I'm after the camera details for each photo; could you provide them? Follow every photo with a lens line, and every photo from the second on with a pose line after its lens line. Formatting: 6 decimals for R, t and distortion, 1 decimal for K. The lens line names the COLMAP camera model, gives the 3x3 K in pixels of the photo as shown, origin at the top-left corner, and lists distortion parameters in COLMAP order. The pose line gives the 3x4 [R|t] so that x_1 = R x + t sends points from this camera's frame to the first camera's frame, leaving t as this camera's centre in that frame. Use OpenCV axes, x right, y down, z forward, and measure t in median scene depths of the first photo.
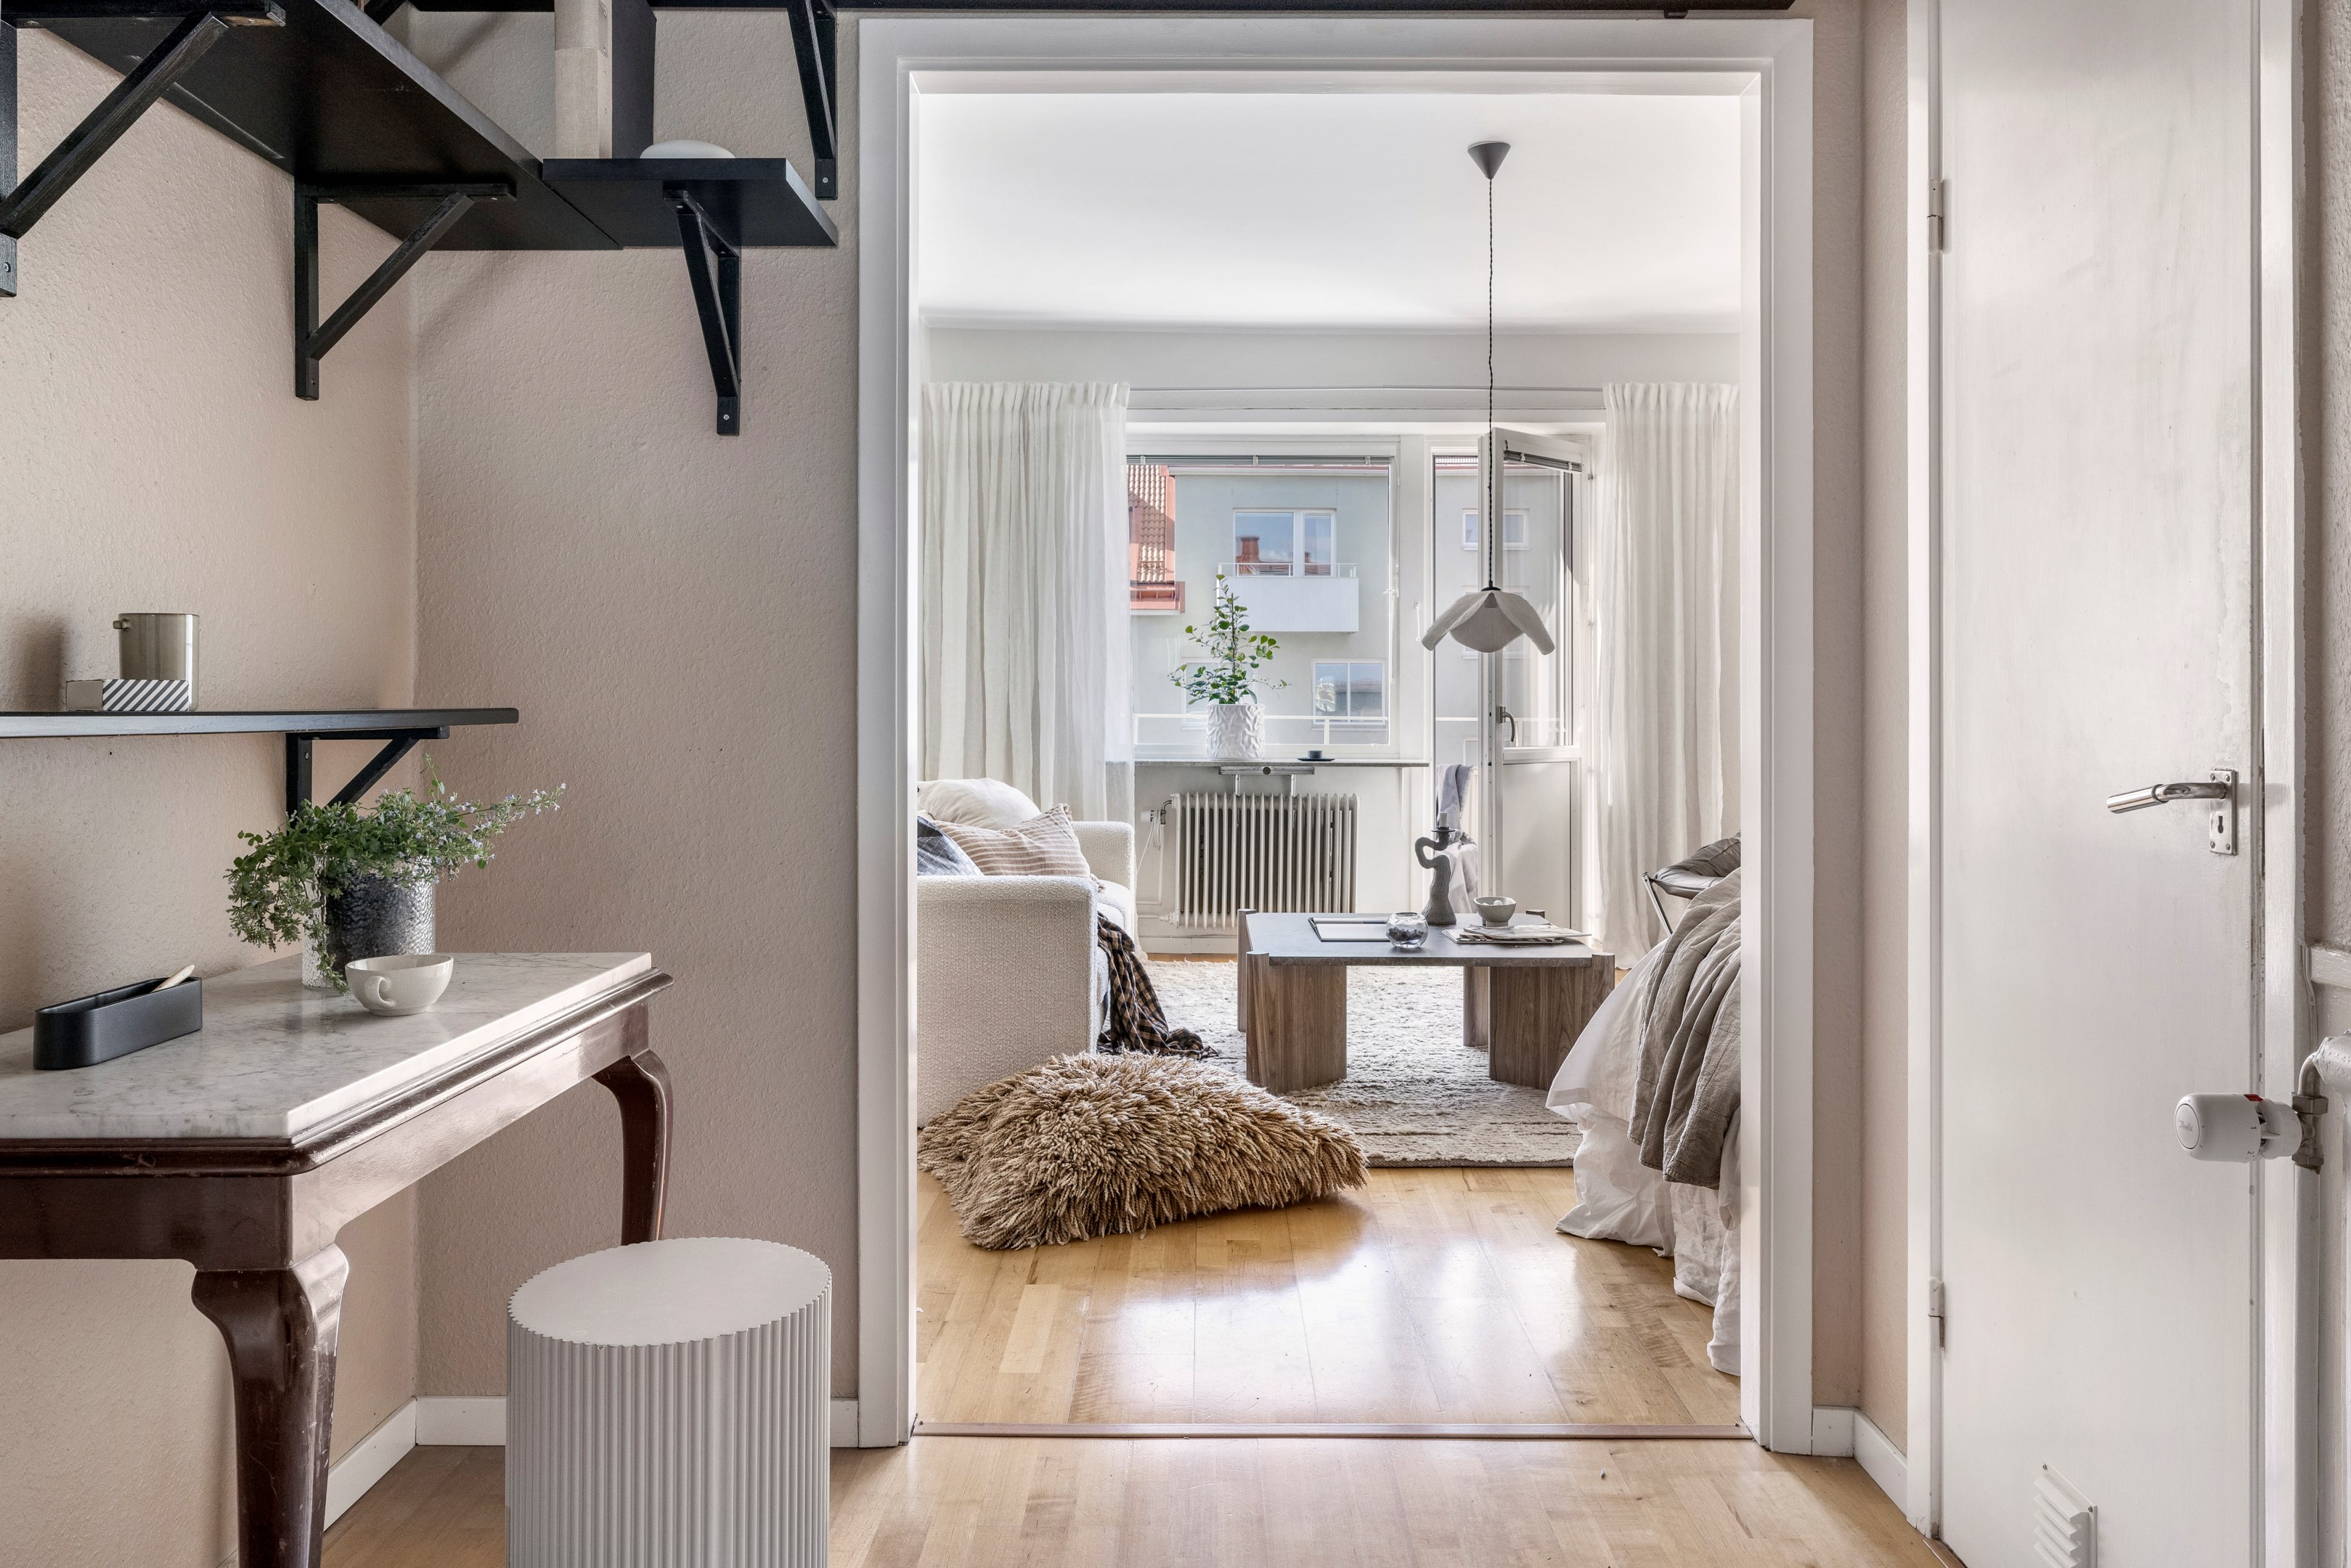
lens RADIAL K [[1648.6, 0, 1178.7], [0, 1648.6, 710.5], [0, 0, 1]] dist [-0.008710, -0.002904]
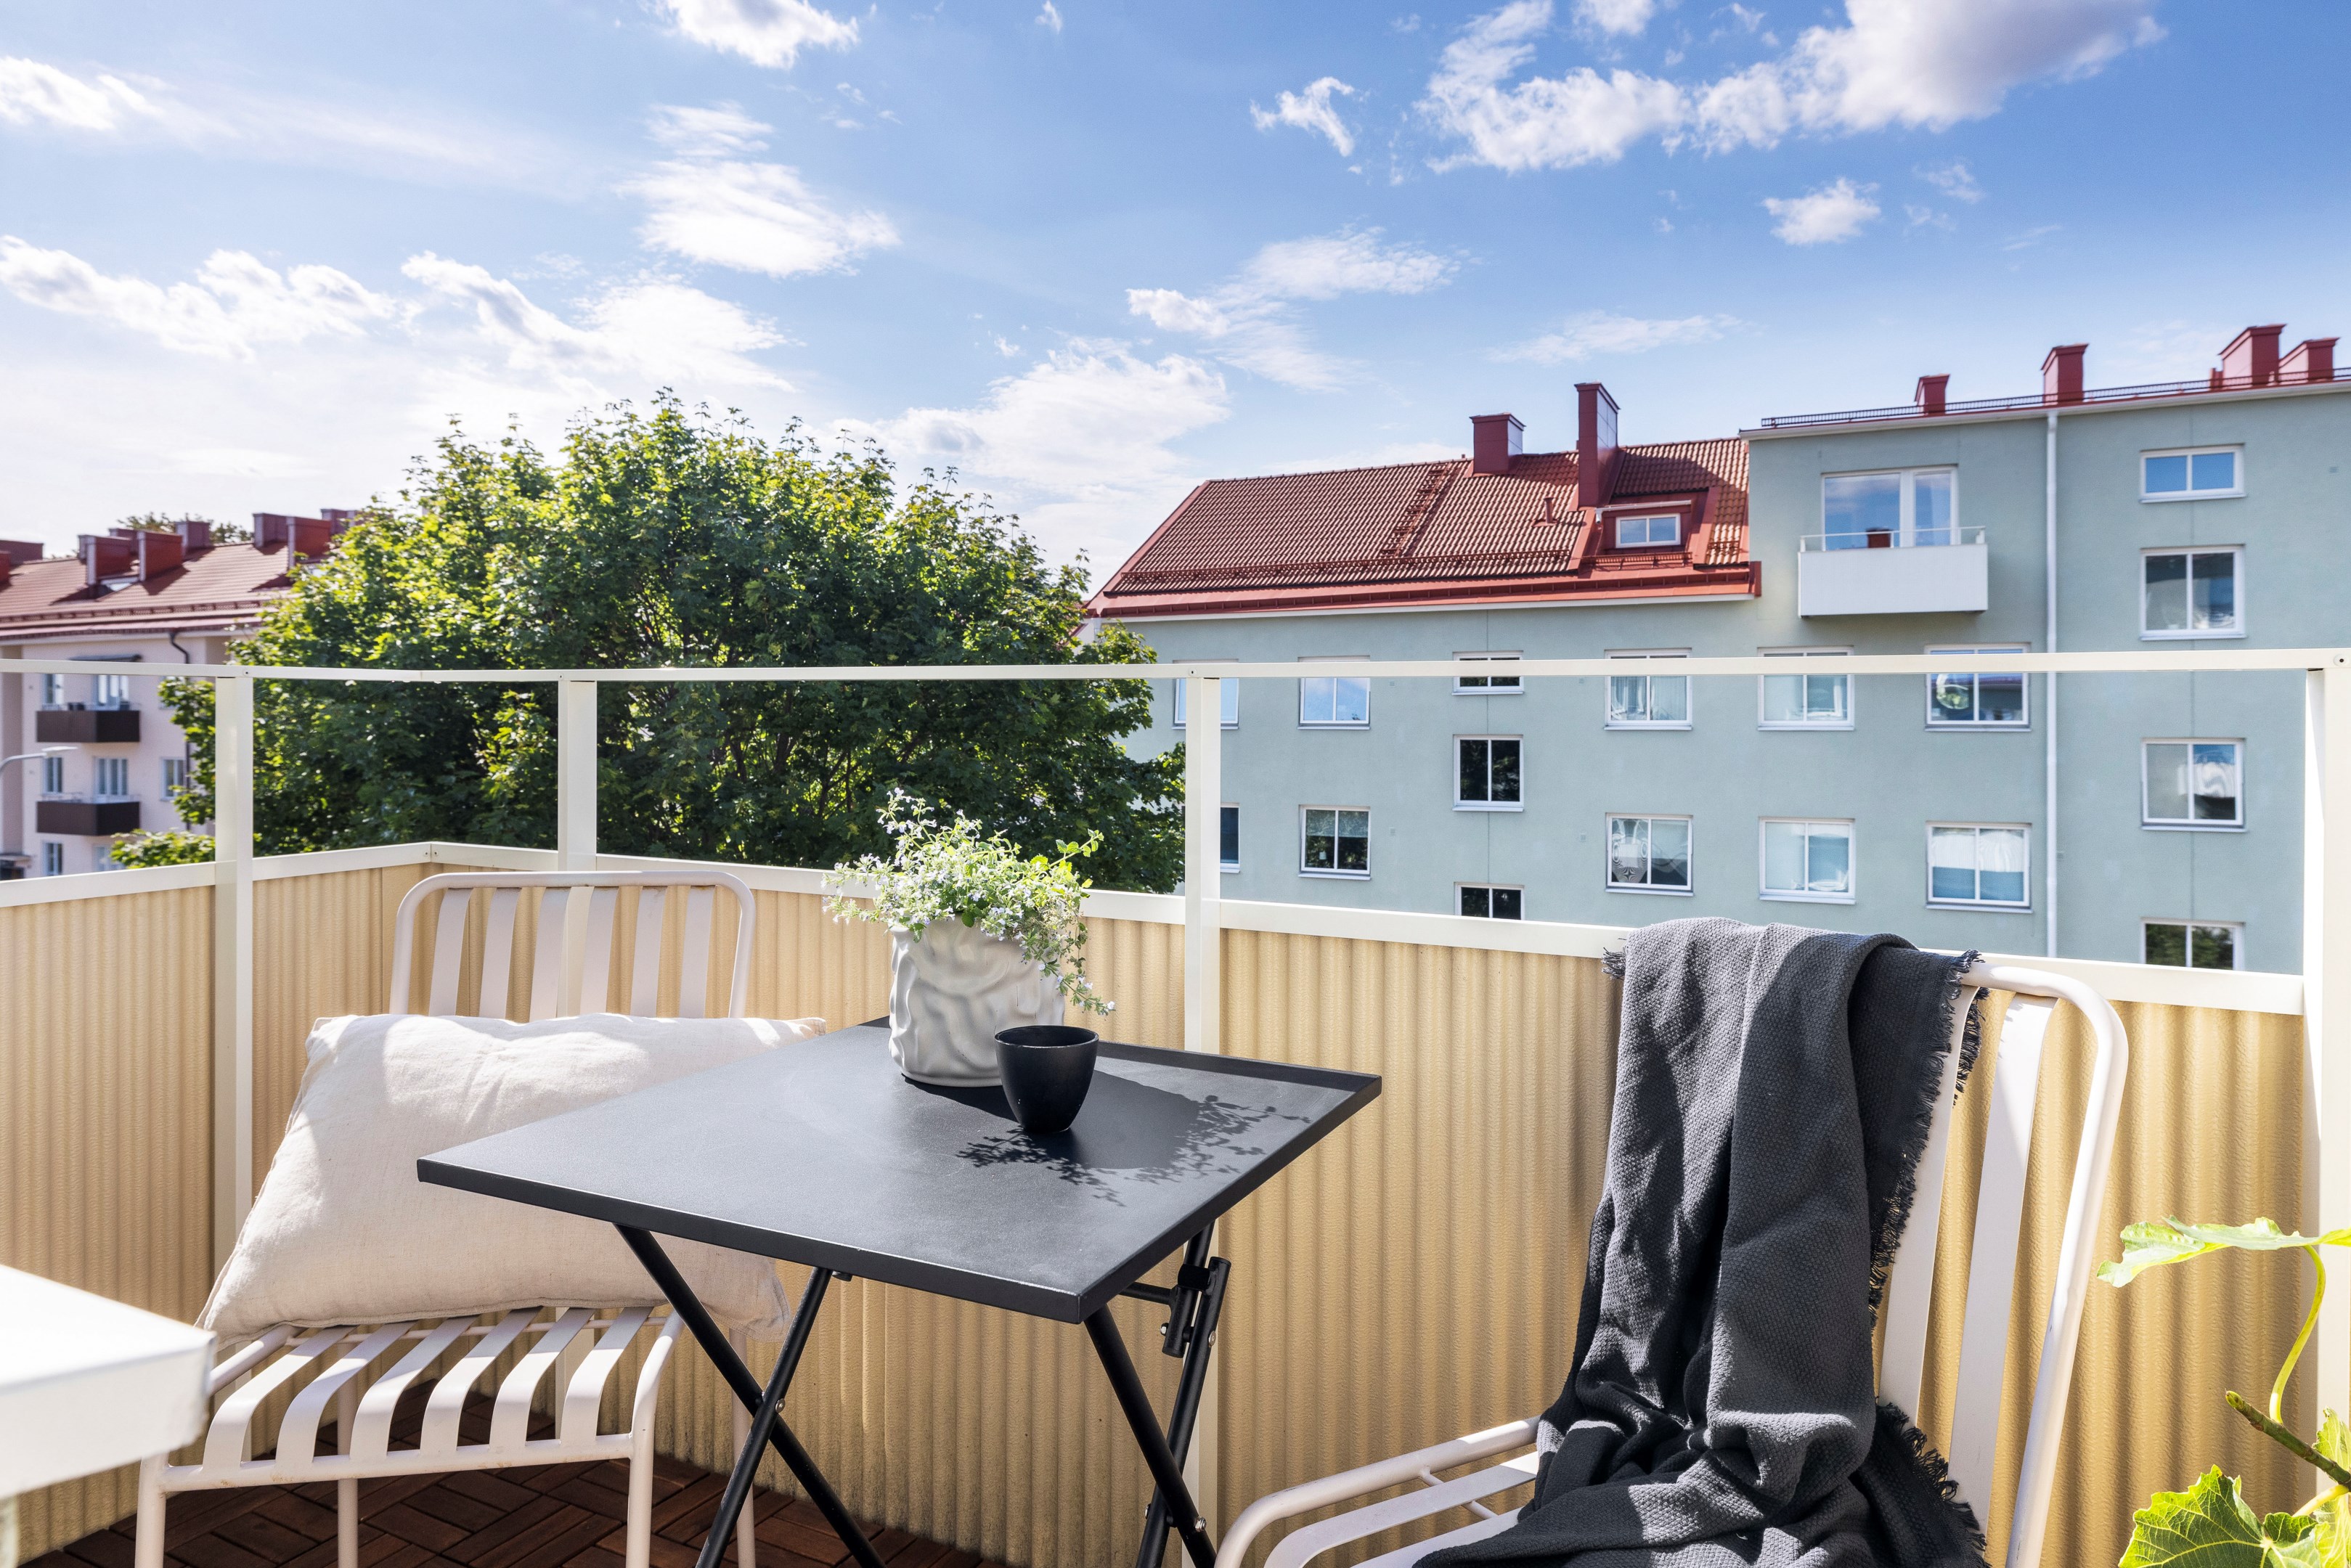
lens RADIAL K [[1381.9, 0, 1178.0], [0, 1381.9, 719.9], [0, 0, 1]] dist [0.001399, 0.000029]
pose [[0.903138, -0.003400, -0.429337, 0.280298], [0.005354, 0.999980, 0.003343, 0.017415], [0.429317, -0.005318, 0.903138, 1.430357]]
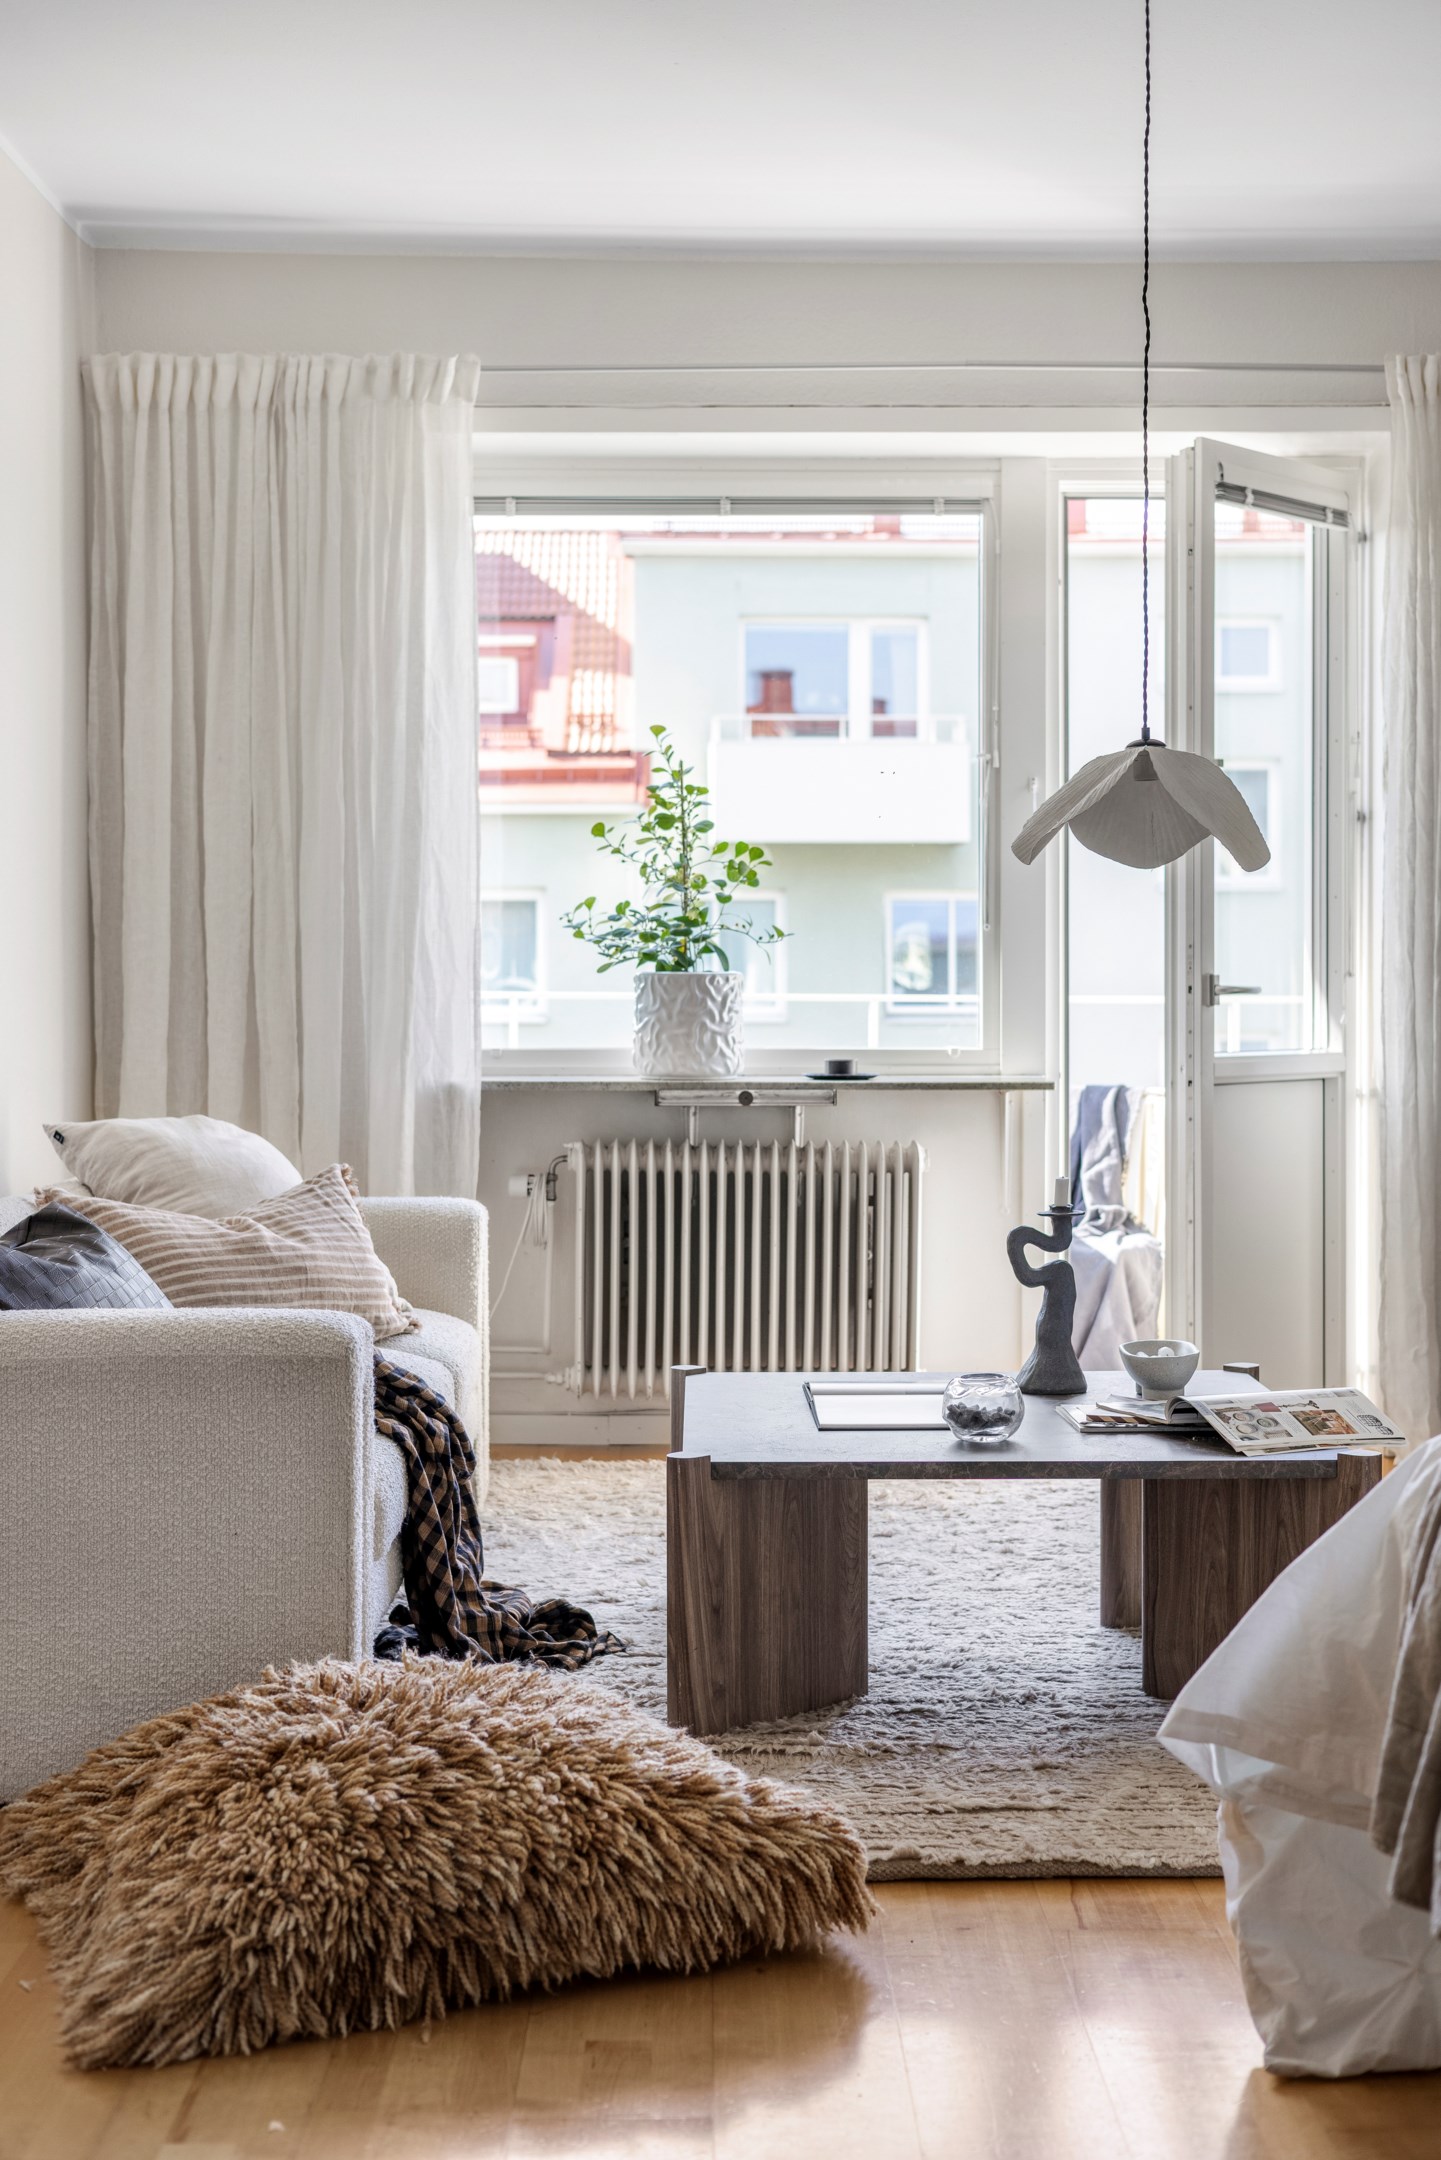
lens RADIAL K [[2974.4, 0, 720.5], [0, 2974.4, 1080.0], [0, 0, 1]] dist [-0.001319, -0.005057]
pose [[0.999760, -0.004390, 0.021458, 0.034005], [0.003716, 0.999502, 0.031352, 0.001203], [-0.021585, -0.031265, 0.999278, 0.070328]]
